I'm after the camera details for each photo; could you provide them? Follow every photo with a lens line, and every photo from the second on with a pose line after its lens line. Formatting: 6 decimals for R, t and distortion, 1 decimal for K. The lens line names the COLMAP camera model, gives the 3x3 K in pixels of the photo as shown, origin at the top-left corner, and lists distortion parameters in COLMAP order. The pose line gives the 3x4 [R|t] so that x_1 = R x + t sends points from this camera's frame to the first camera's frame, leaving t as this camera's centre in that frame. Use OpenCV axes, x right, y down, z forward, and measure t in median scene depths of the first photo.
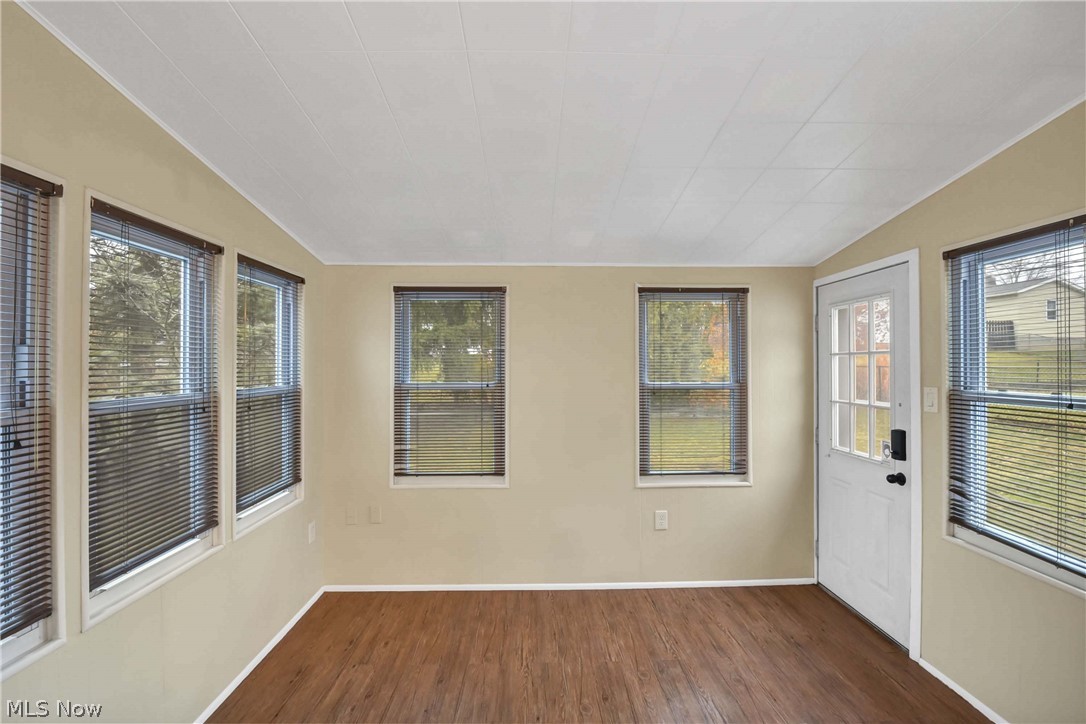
lens RADIAL K [[487.0, 0, 538.2], [0, 487.0, 359.9], [0, 0, 1]] dist [0.000303, -0.010328]
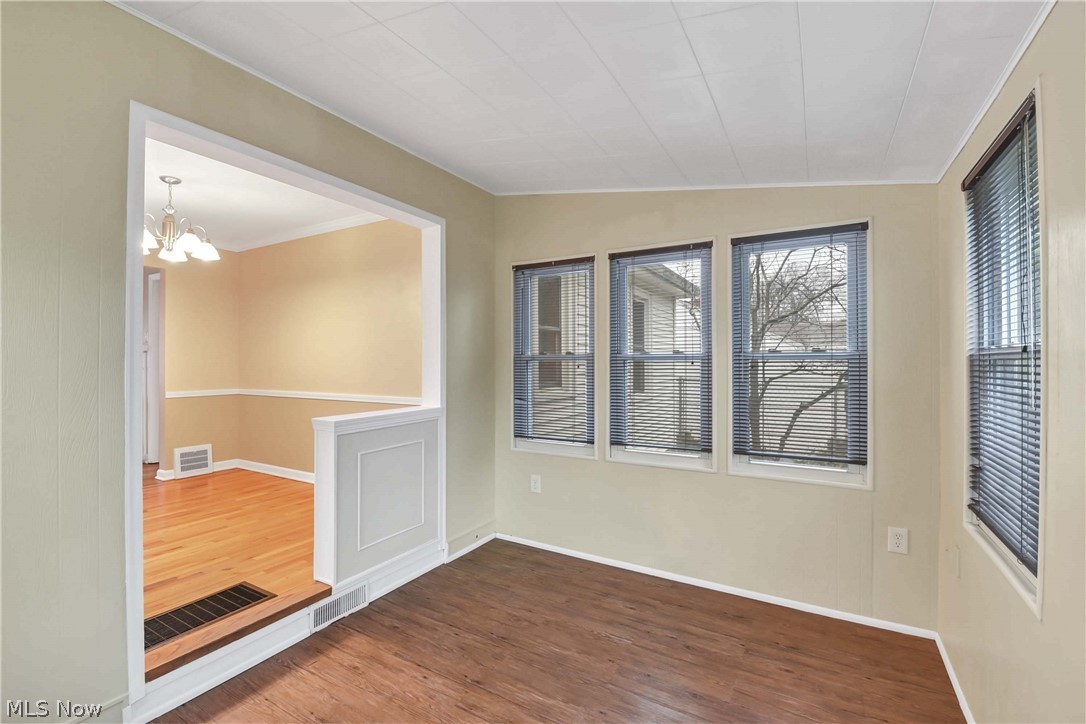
lens RADIAL K [[487.0, 0, 538.2], [0, 487.0, 359.9], [0, 0, 1]] dist [0.000303, -0.010328]
pose [[-0.541386, 0.006885, -0.840746, 0.613225], [0.017748, 0.999837, -0.003240, 0.071650], [0.840587, -0.016676, -0.541420, 1.164817]]
